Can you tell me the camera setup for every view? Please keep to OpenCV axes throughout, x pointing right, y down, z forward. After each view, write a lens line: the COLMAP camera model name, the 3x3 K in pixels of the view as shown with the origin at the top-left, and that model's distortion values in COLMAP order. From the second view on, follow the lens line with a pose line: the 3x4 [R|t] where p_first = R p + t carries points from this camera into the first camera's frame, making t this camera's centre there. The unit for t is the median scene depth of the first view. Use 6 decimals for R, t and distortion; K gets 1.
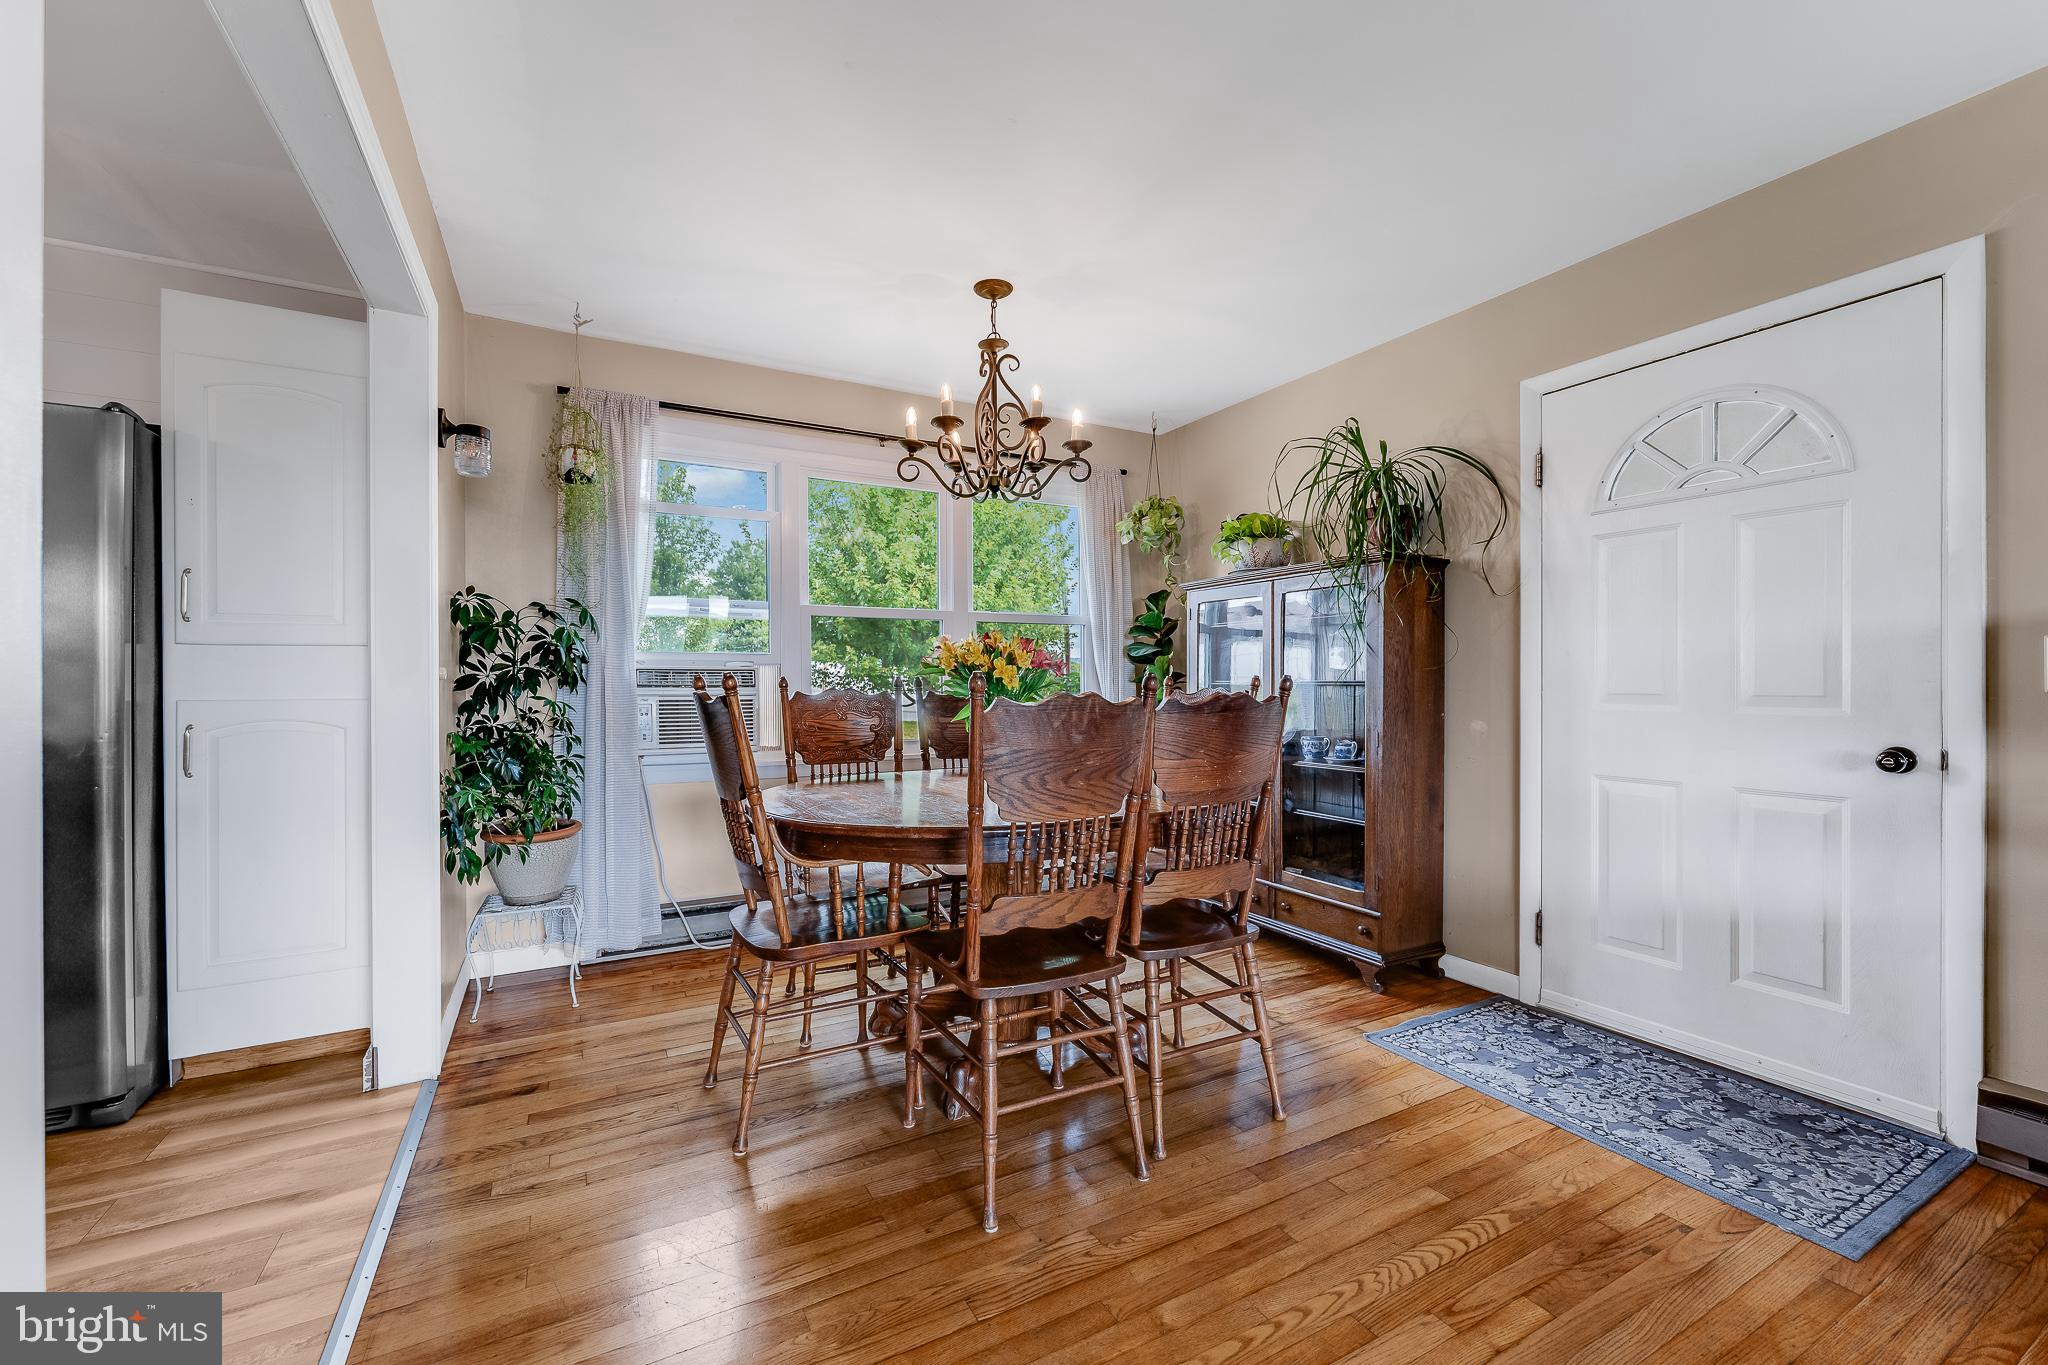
lens RADIAL K [[826.4, 0, 1014.4], [0, 826.4, 681.9], [0, 0, 1]] dist [0.000633, -0.000235]
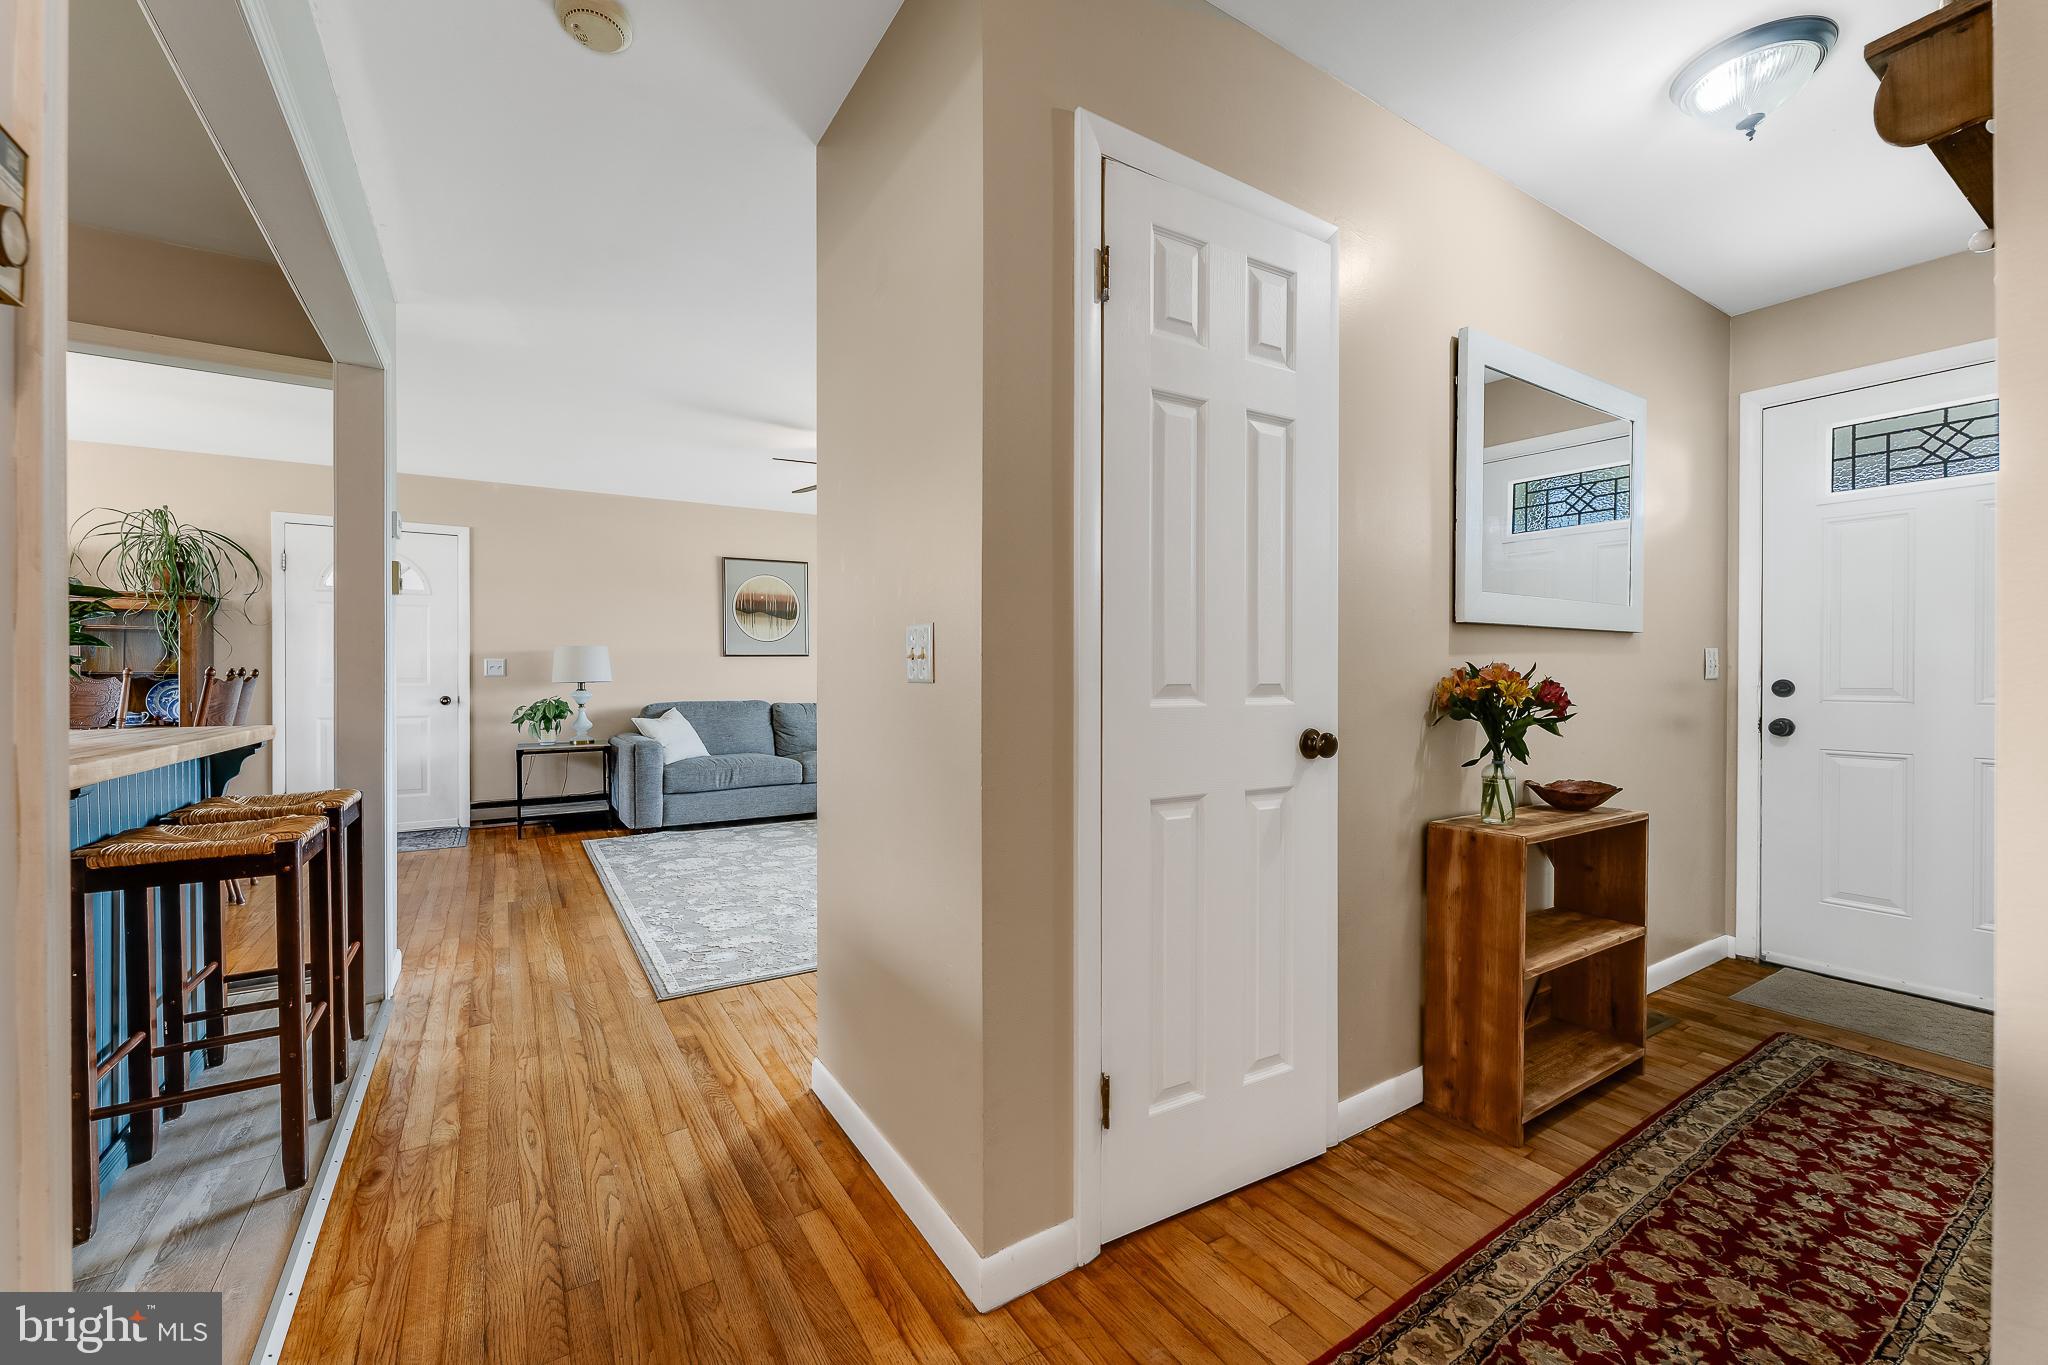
lens RADIAL K [[826.4, 0, 1026.1], [0, 826.4, 680.8], [0, 0, 1]] dist [0.000633, -0.000235]
pose [[-0.075941, -0.003706, 0.997105, -1.309172], [0.000266, 0.999993, 0.003737, 0.010712], [-0.997112, 0.000549, -0.075940, -0.528162]]
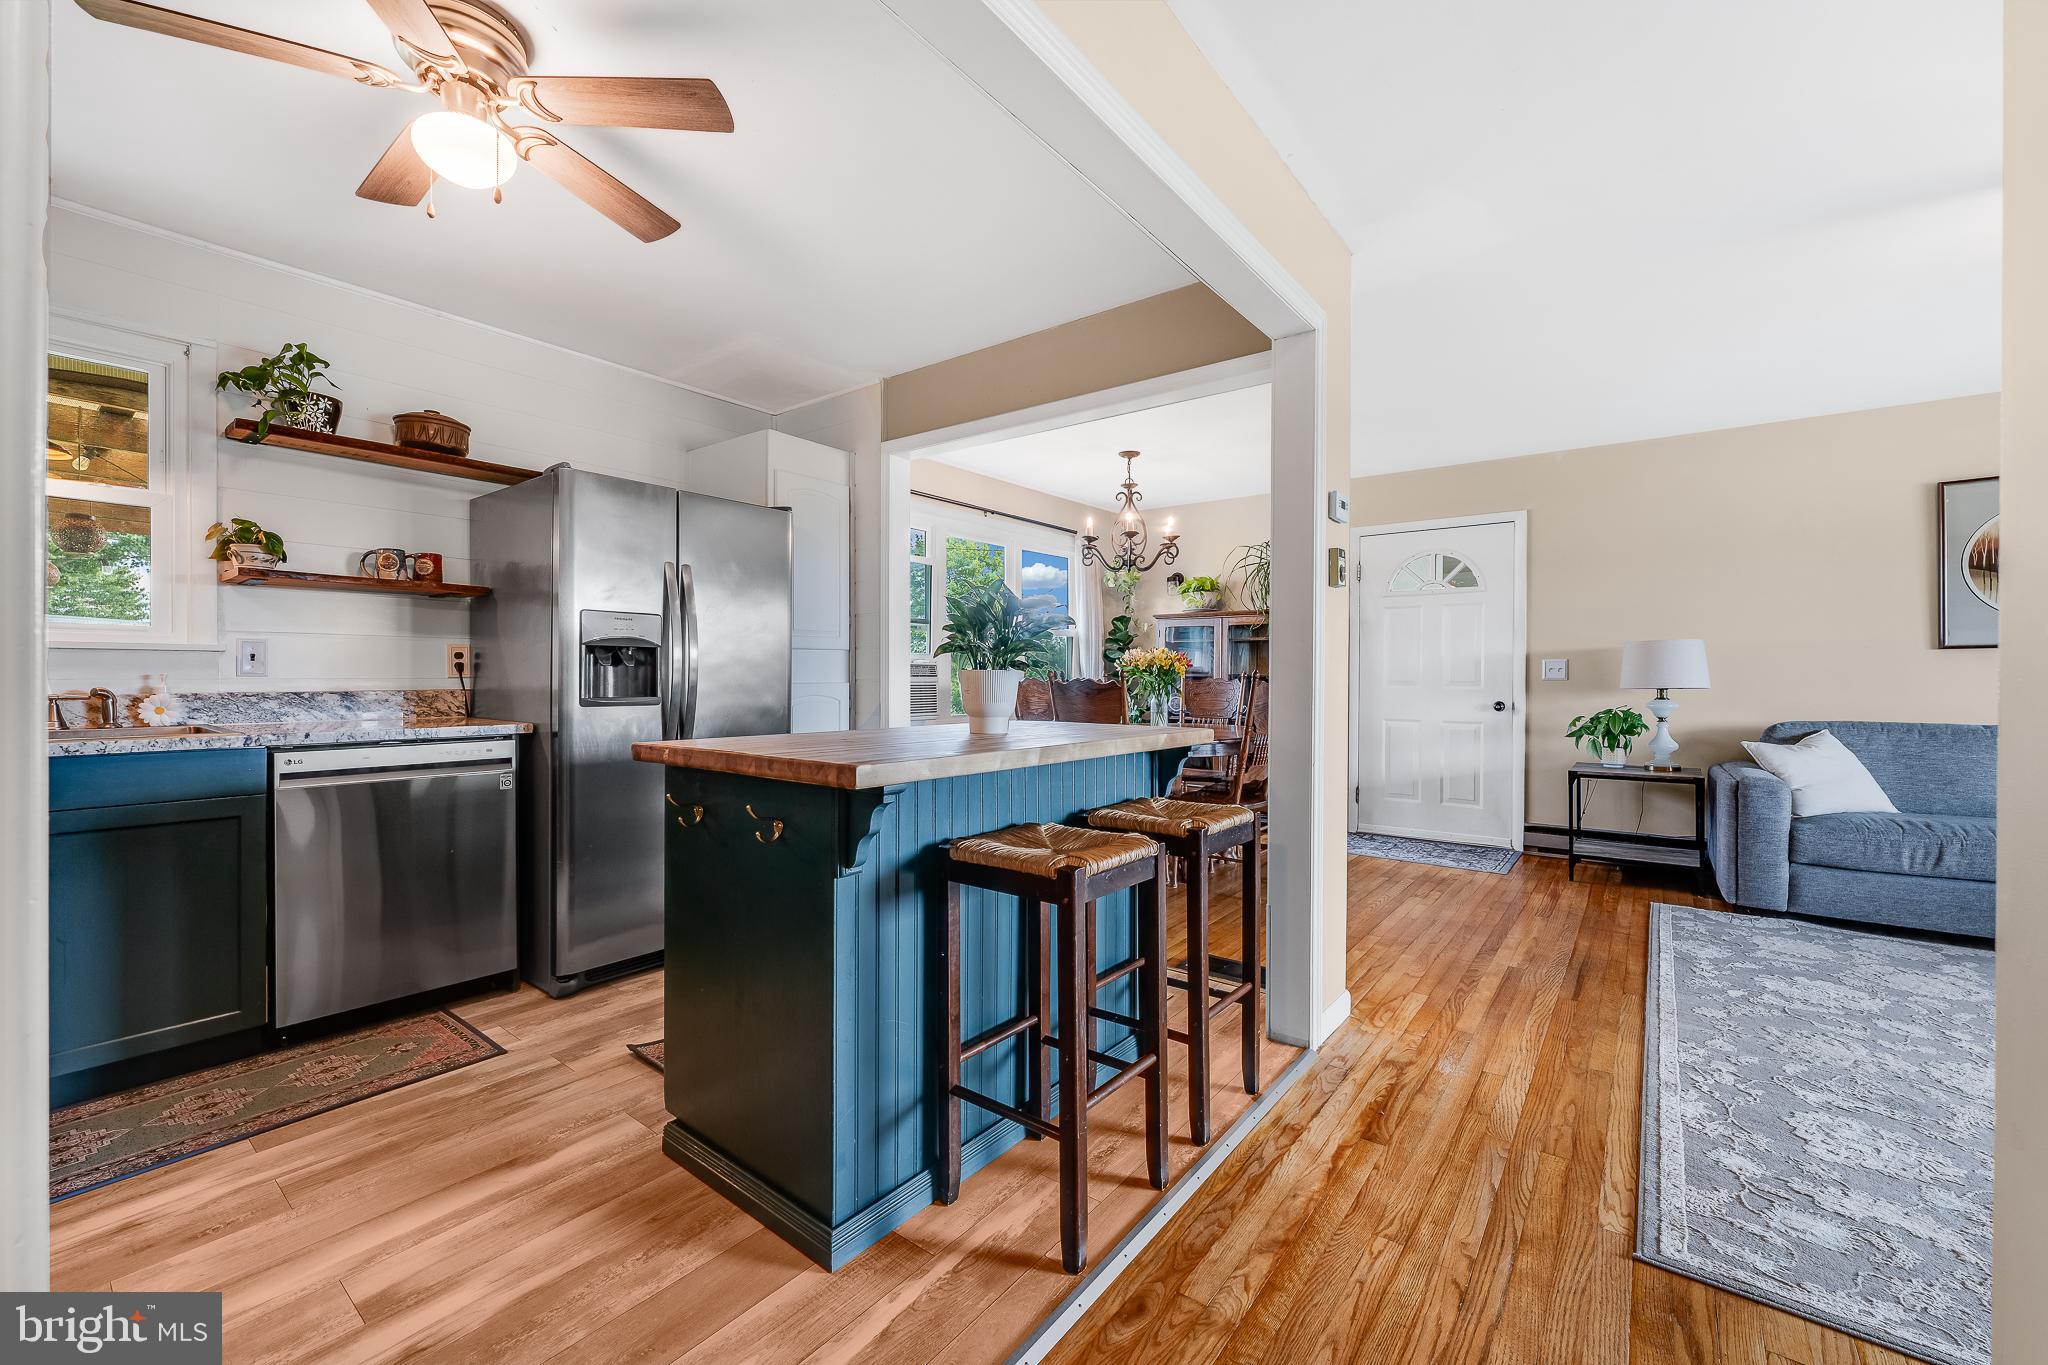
lens RADIAL K [[826.4, 0, 1007.9], [0, 826.4, 676.2], [0, 0, 1]] dist [0.000633, -0.000235]
pose [[0.916162, 0.005501, 0.400770, -0.931226], [-0.006191, 0.999981, 0.000426, 0.005960], [-0.400760, -0.002871, 0.916178, -0.507196]]
